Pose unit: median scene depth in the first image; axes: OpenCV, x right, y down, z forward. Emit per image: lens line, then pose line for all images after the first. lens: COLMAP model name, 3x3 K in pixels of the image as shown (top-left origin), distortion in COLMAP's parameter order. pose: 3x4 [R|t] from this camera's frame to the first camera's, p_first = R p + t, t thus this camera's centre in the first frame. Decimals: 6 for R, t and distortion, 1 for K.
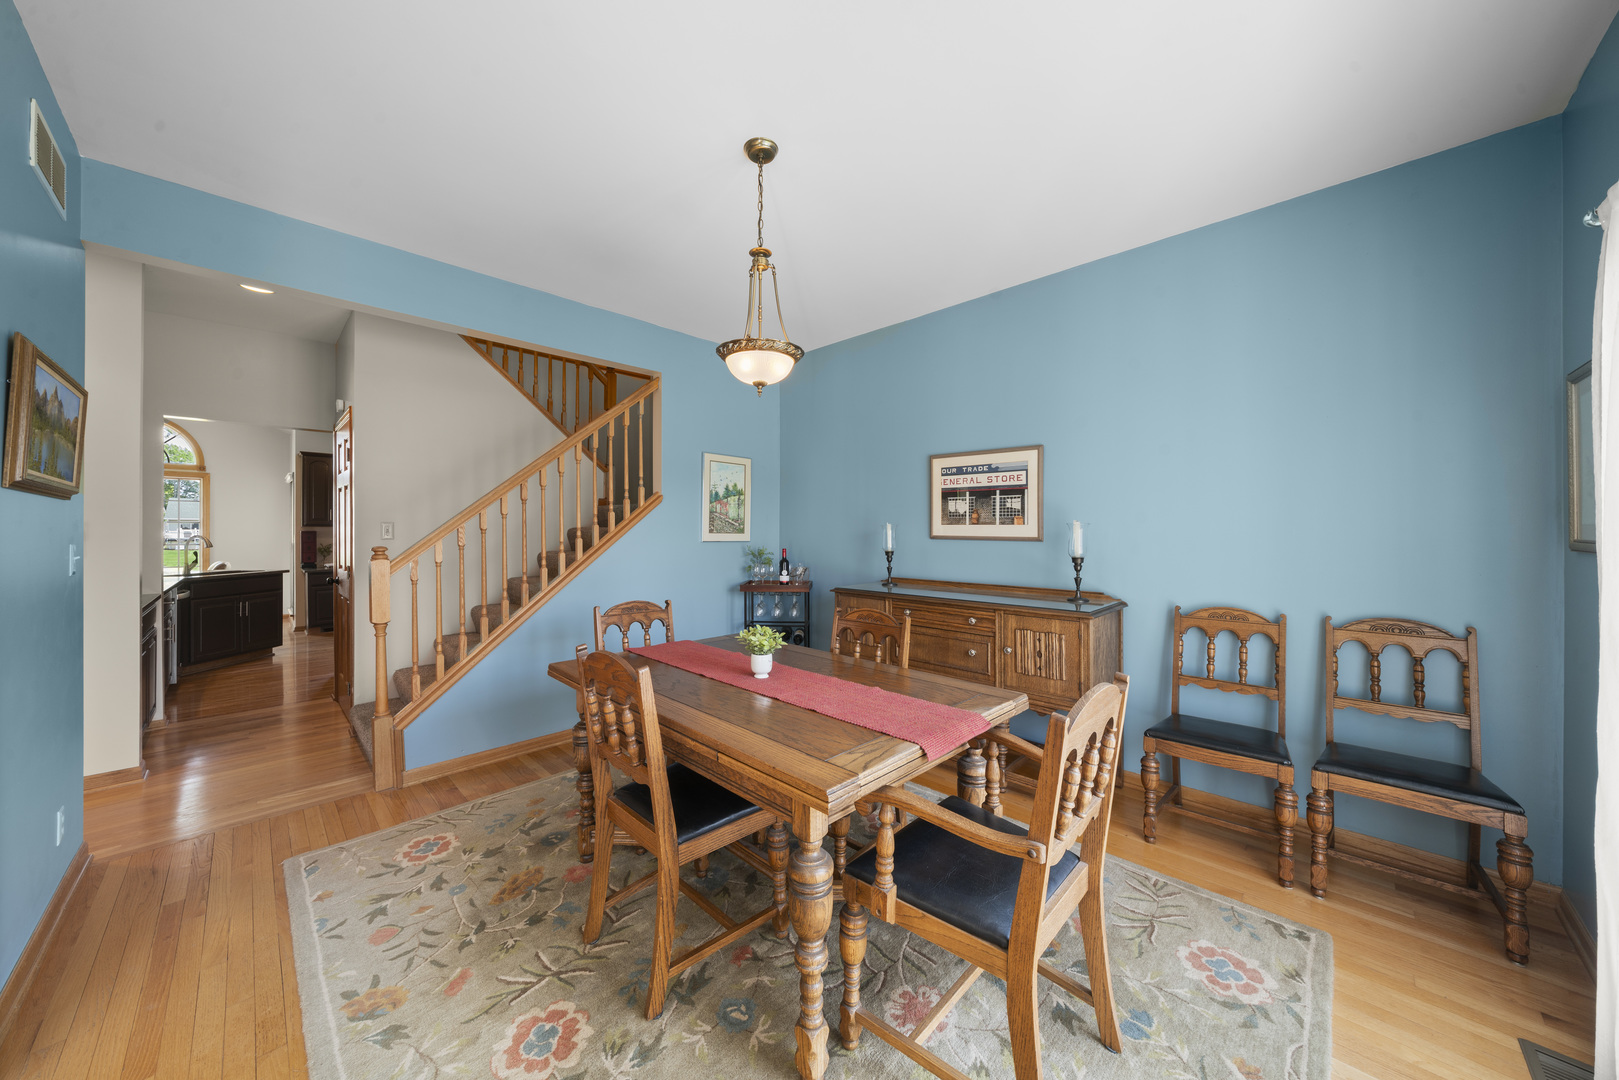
lens RADIAL K [[552.5, 0, 801.3], [0, 552.5, 527.6], [0, 0, 1]] dist [-0.006453, 0.000181]
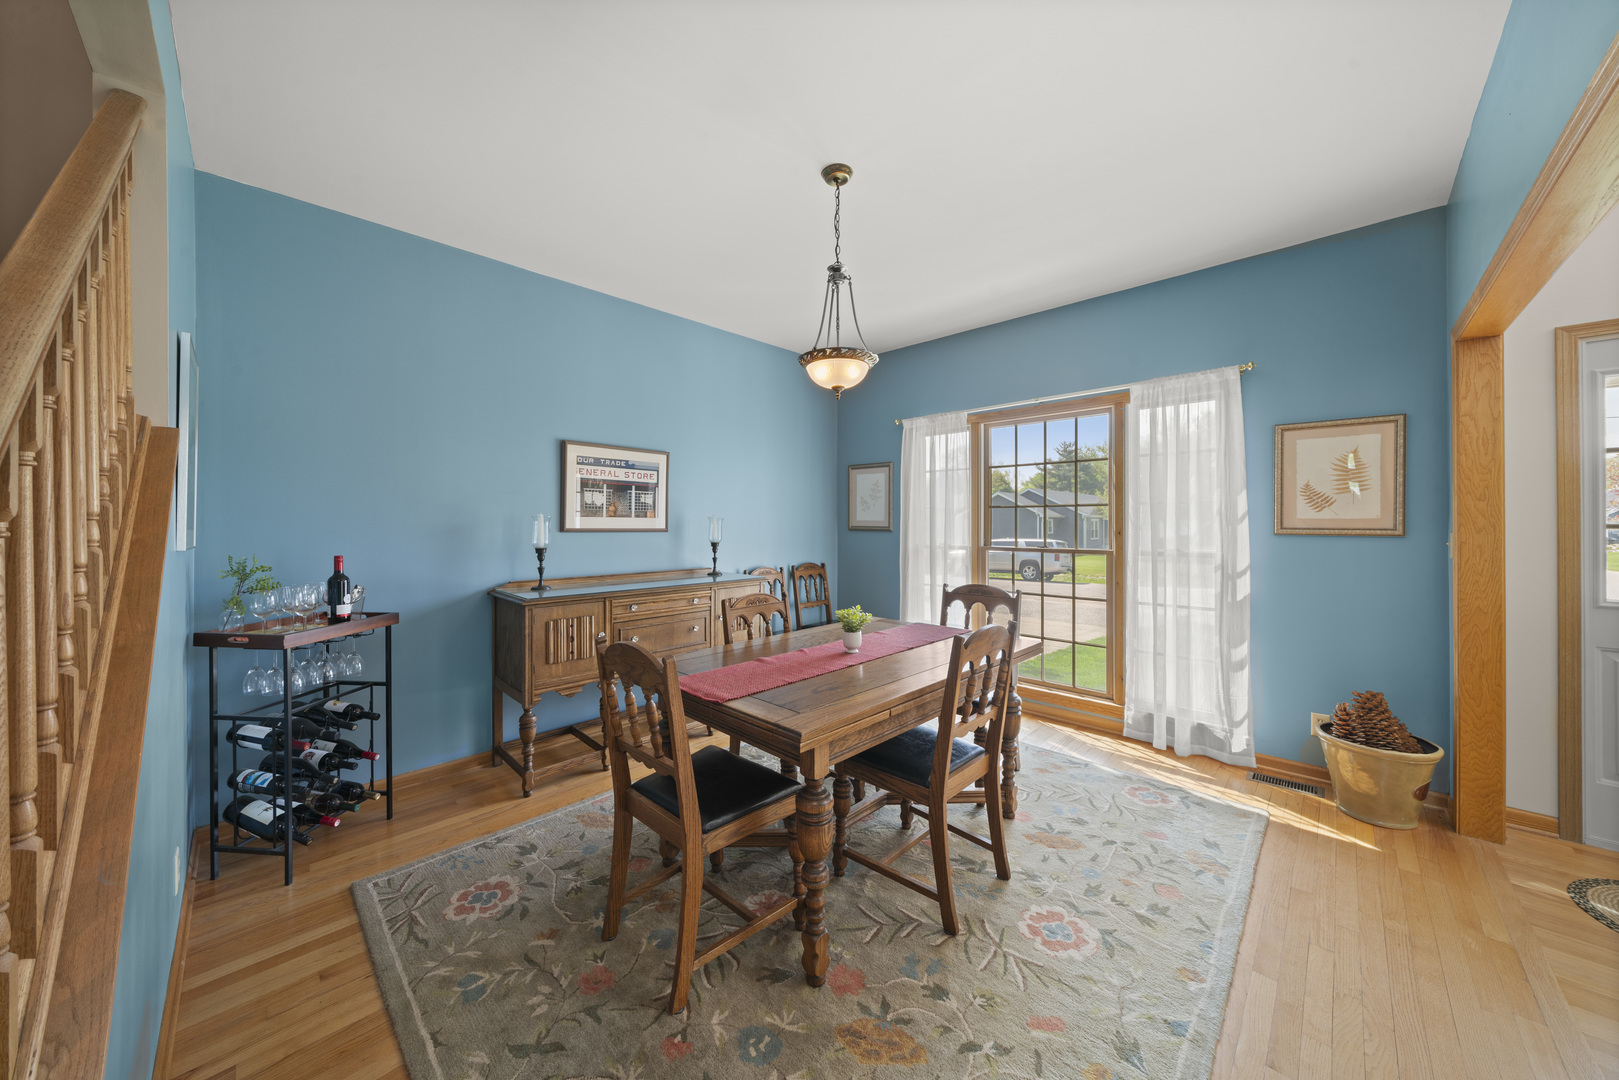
lens RADIAL K [[552.5, 0, 785.0], [0, 552.5, 534.2], [0, 0, 1]] dist [-0.006453, 0.000181]
pose [[0.009899, -0.023333, 0.999679, -0.731580], [-0.007936, 0.999694, 0.023412, -0.000134], [-0.999920, -0.008166, 0.009711, 0.689713]]
